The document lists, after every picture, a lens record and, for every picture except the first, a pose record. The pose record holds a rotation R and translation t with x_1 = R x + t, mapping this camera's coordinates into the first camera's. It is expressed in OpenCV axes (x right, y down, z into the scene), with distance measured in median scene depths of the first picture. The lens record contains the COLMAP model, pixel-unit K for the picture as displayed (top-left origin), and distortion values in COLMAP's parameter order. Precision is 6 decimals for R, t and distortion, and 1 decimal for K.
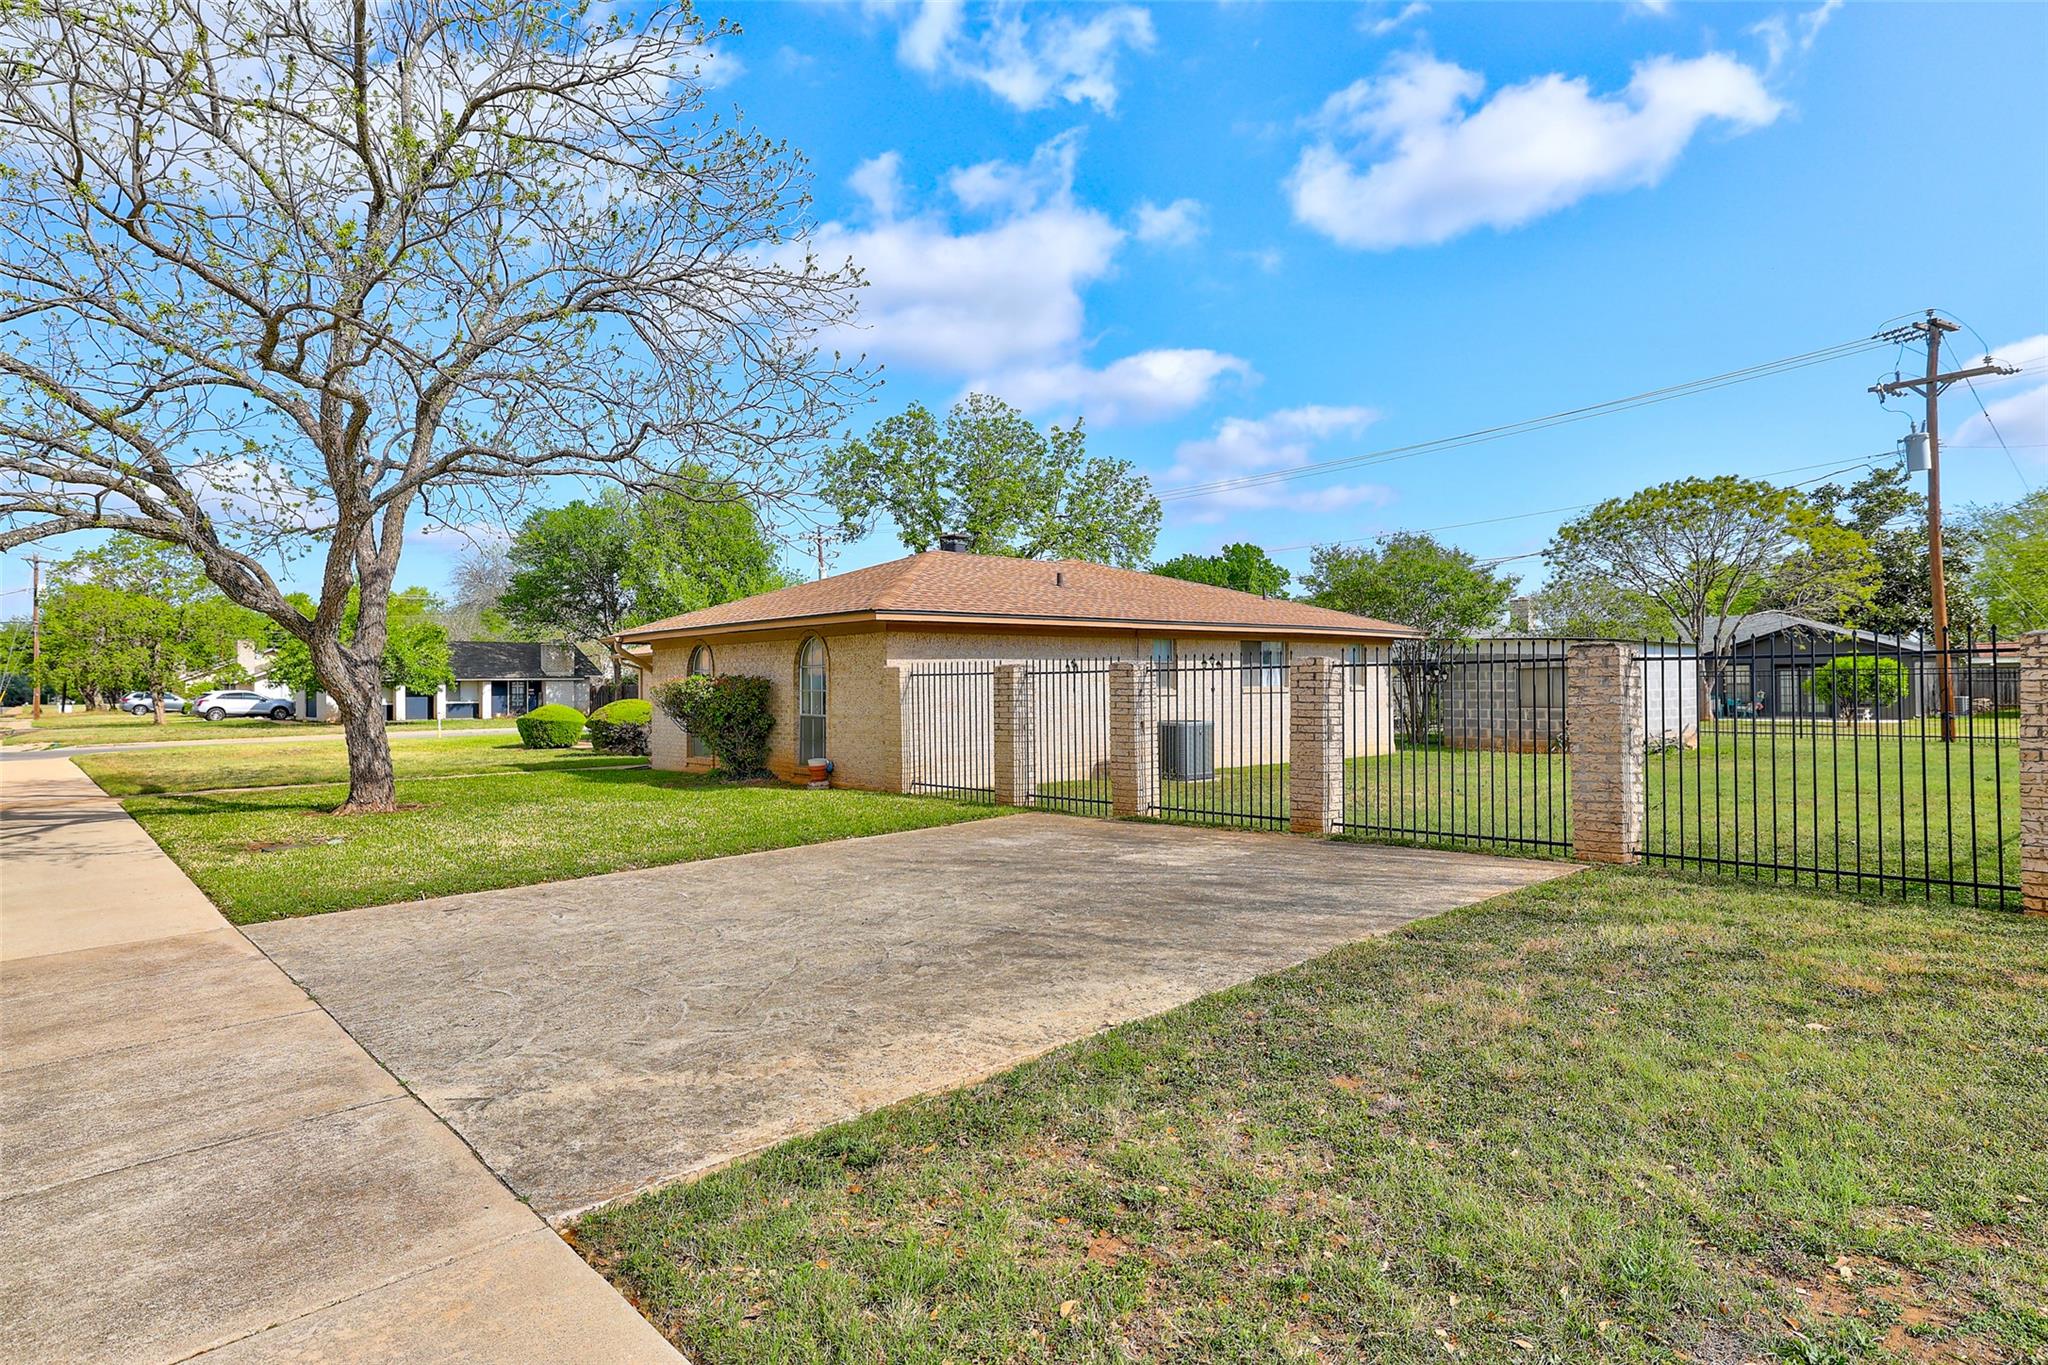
lens RADIAL K [[1133.4, 0, 1023.9], [0, 1133.4, 684.3], [0, 0, 1]] dist [0.002704, 0.000105]
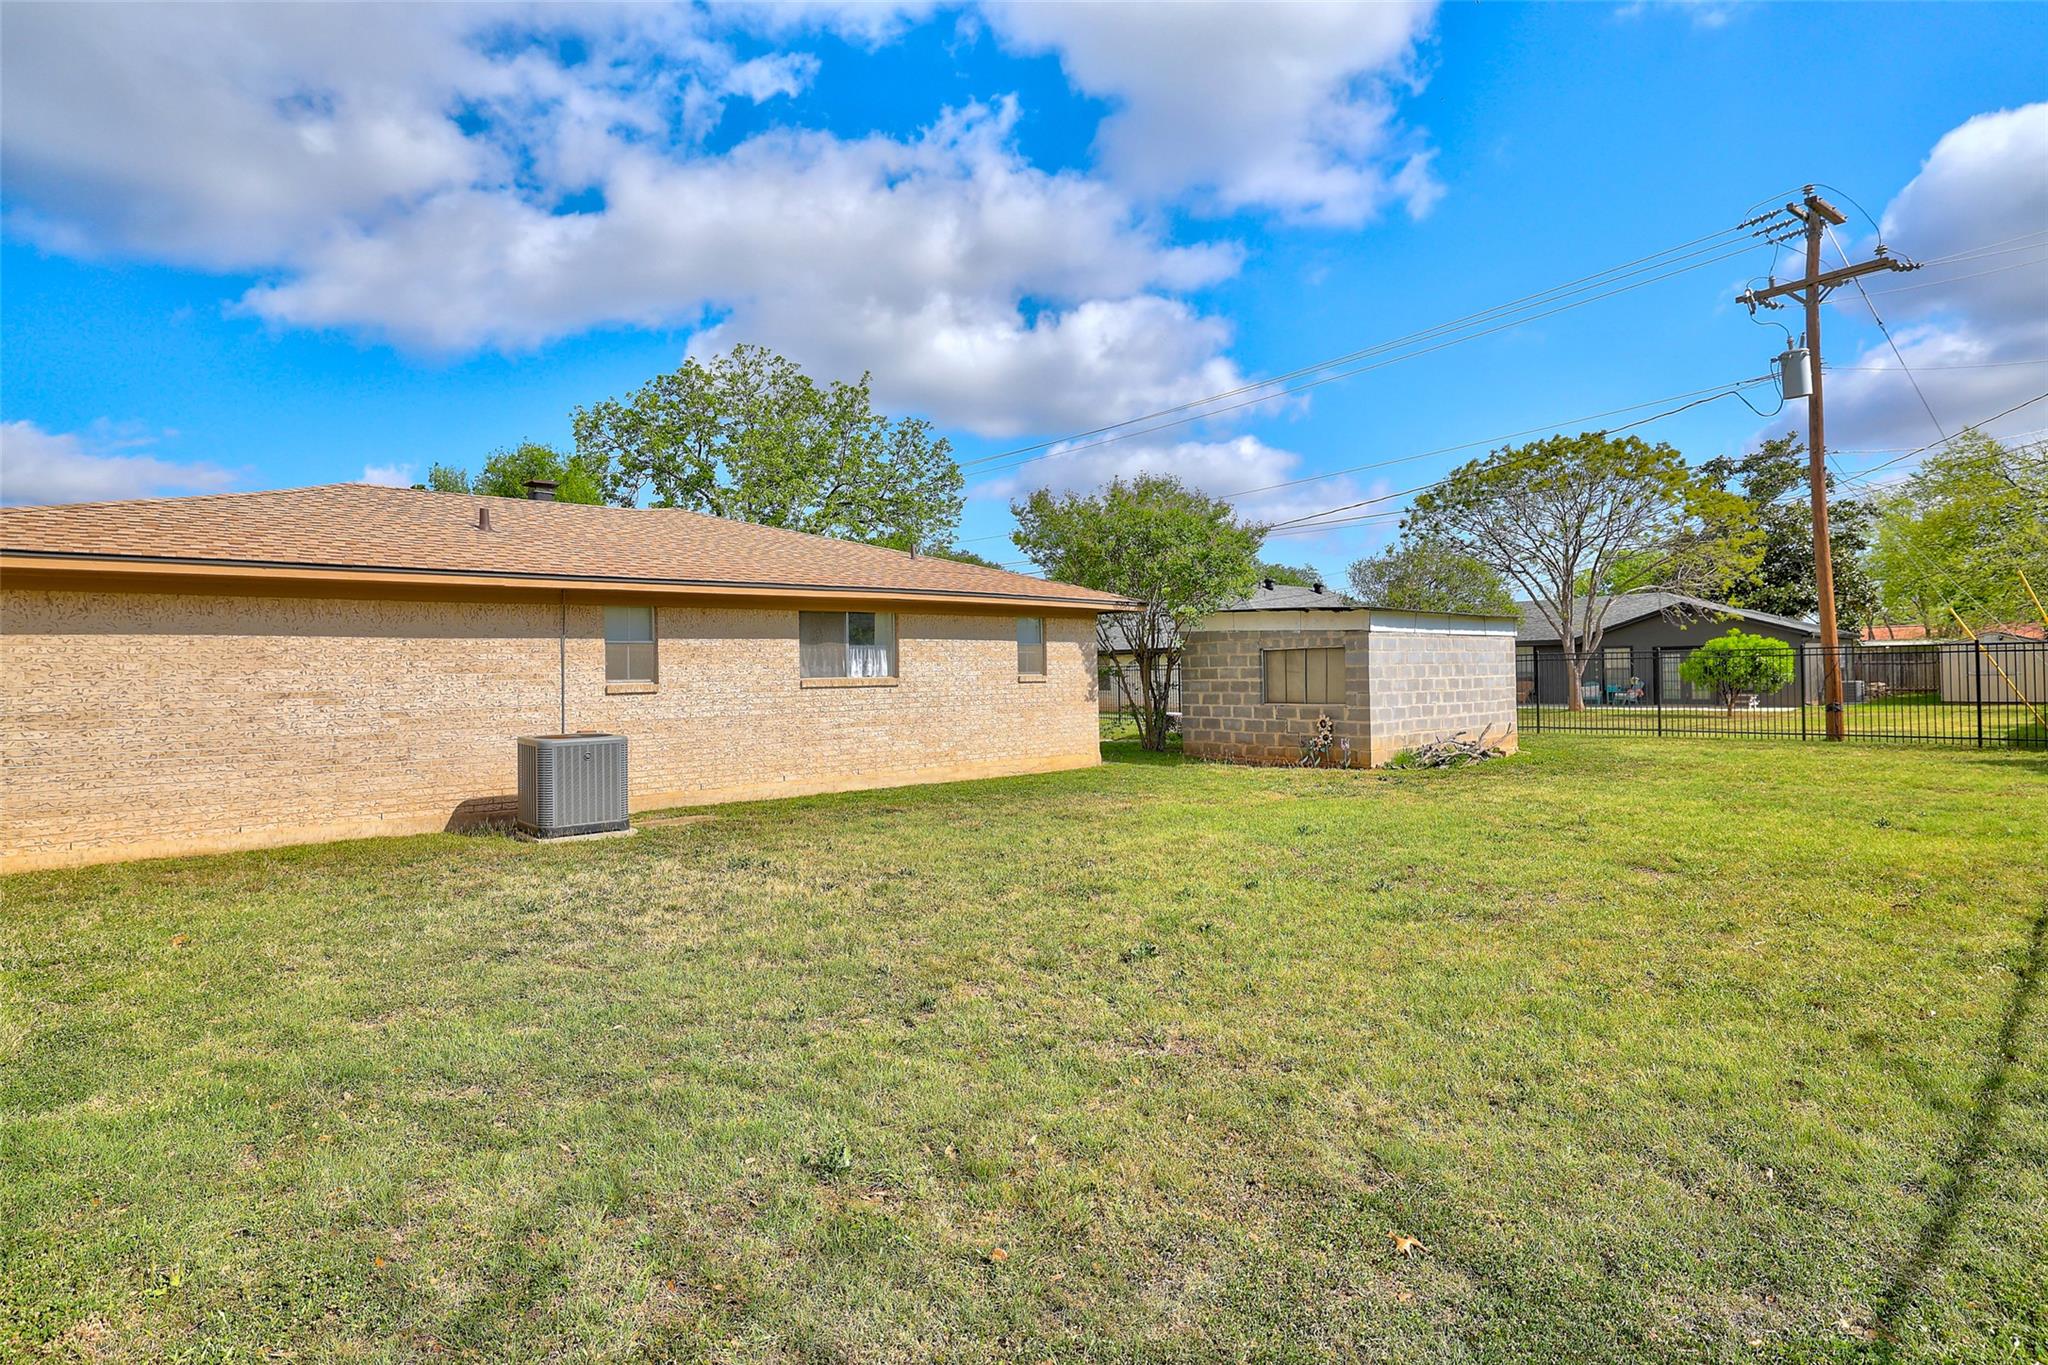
lens RADIAL K [[1060.8, 0, 1023.8], [0, 1060.8, 681.7], [0, 0, 1]] dist [-0.005959, -0.000430]
pose [[0.999758, -0.008324, 0.020359, 0.159109], [0.008175, 0.999939, 0.007391, 0.000012], [-0.020419, -0.007222, 0.999765, 0.186866]]
